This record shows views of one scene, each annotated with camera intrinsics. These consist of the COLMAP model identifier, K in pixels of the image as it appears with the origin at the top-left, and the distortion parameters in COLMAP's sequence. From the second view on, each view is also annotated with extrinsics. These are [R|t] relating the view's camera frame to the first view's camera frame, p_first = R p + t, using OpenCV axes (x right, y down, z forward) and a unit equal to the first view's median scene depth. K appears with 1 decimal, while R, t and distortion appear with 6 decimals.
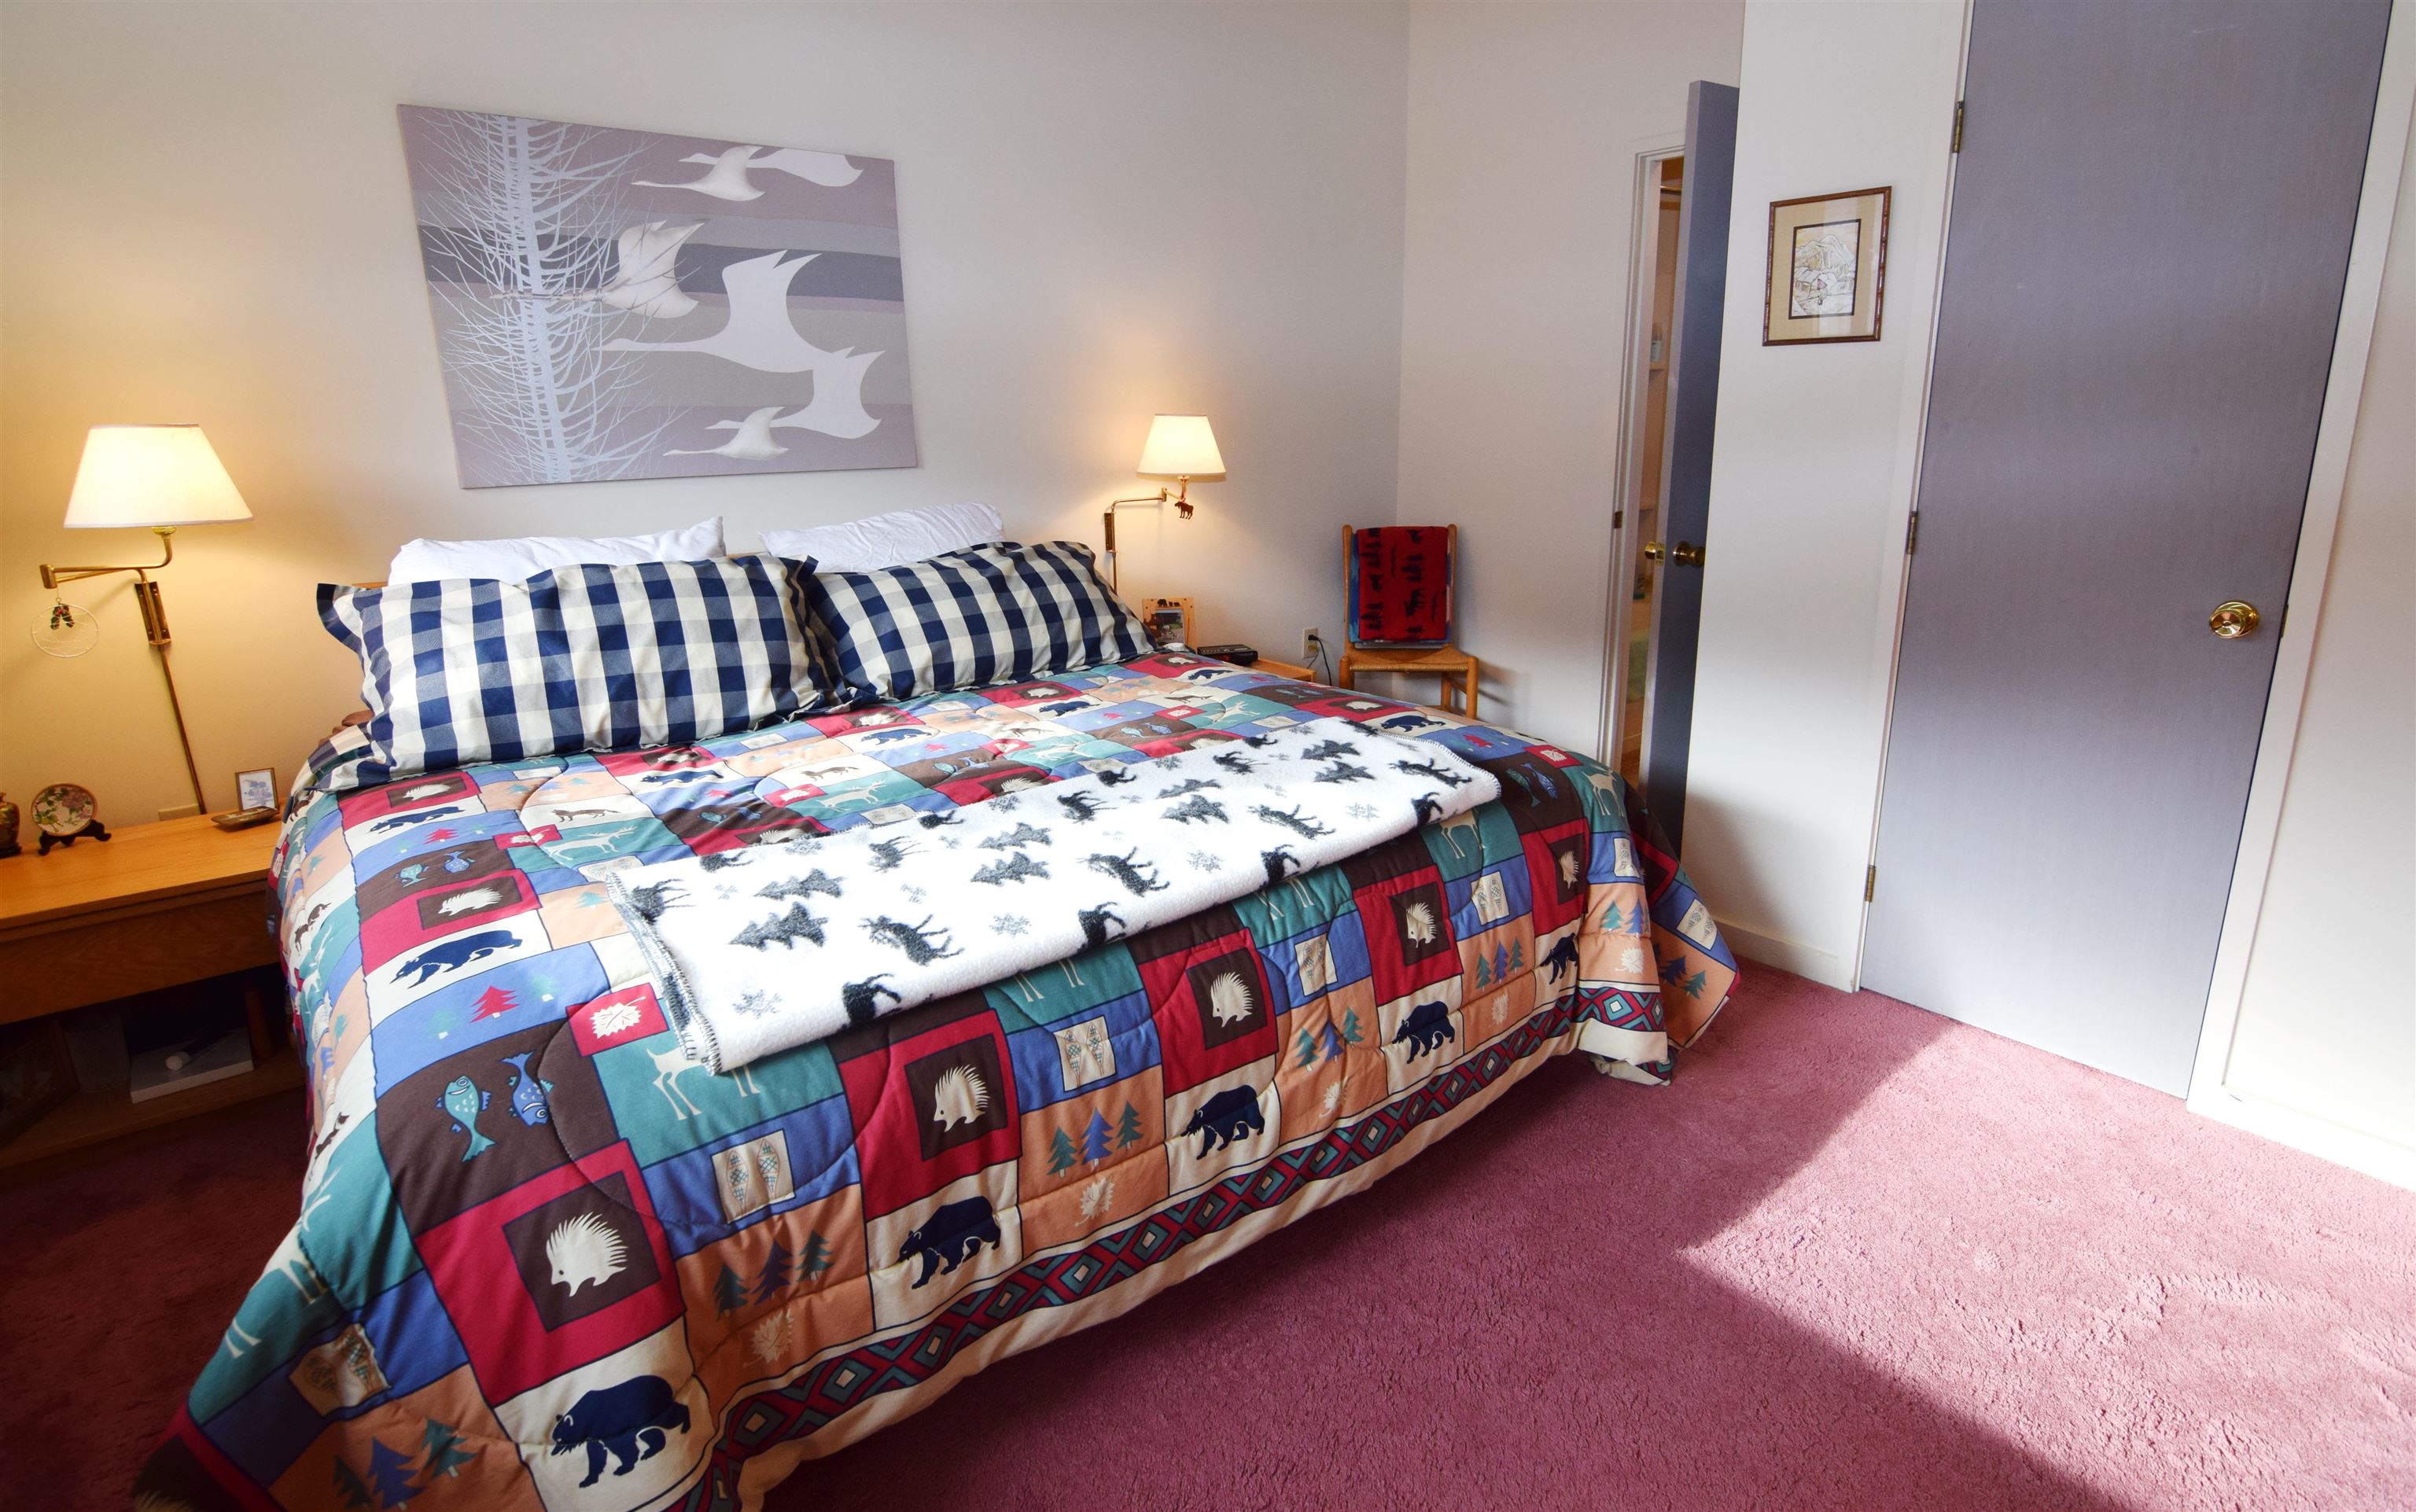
lens RADIAL K [[1346.9, 0, 1208.0], [0, 1346.9, 756.0], [0, 0, 1]] dist [-0.018451, -0.000047]
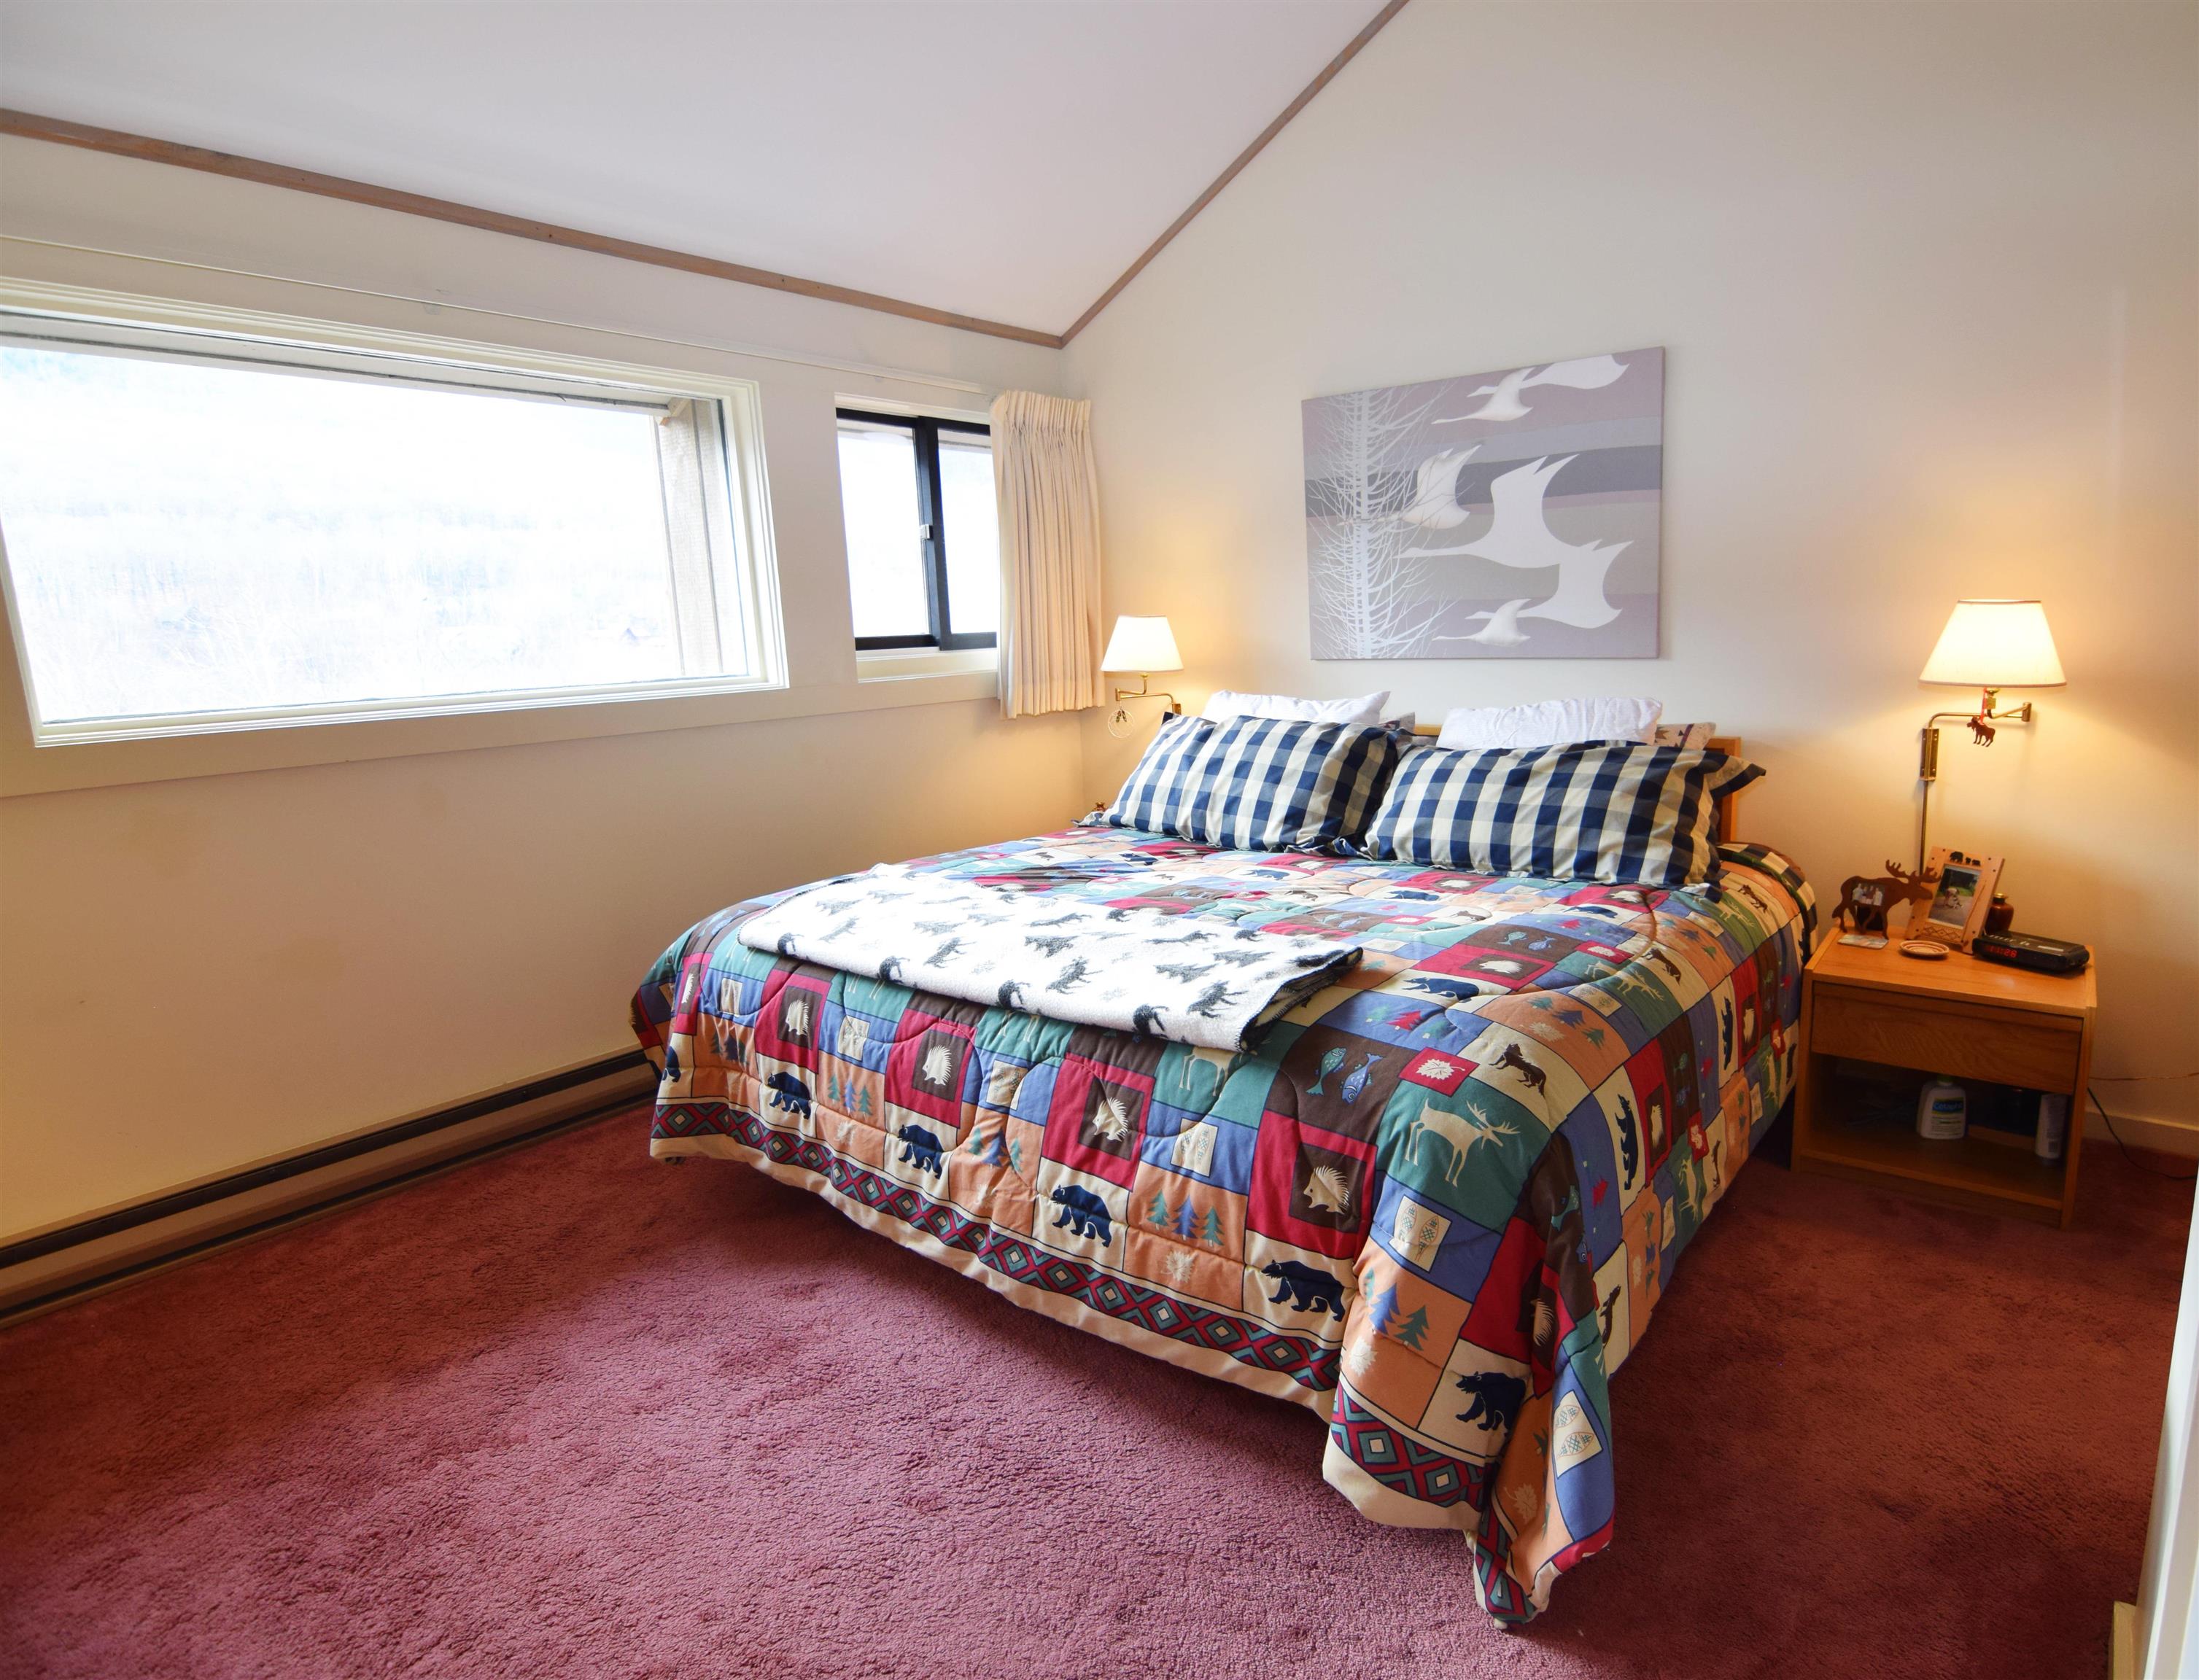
lens RADIAL K [[1257.1, 0, 1099.3], [0, 1257.1, 899.6], [0, 0, 1]] dist [-0.021004, -0.001348]
pose [[0.131247, 0.220653, -0.966481, 0.781534], [-0.224461, 0.956210, 0.187827, -0.157187], [0.965604, 0.192286, 0.175028, 0.600252]]
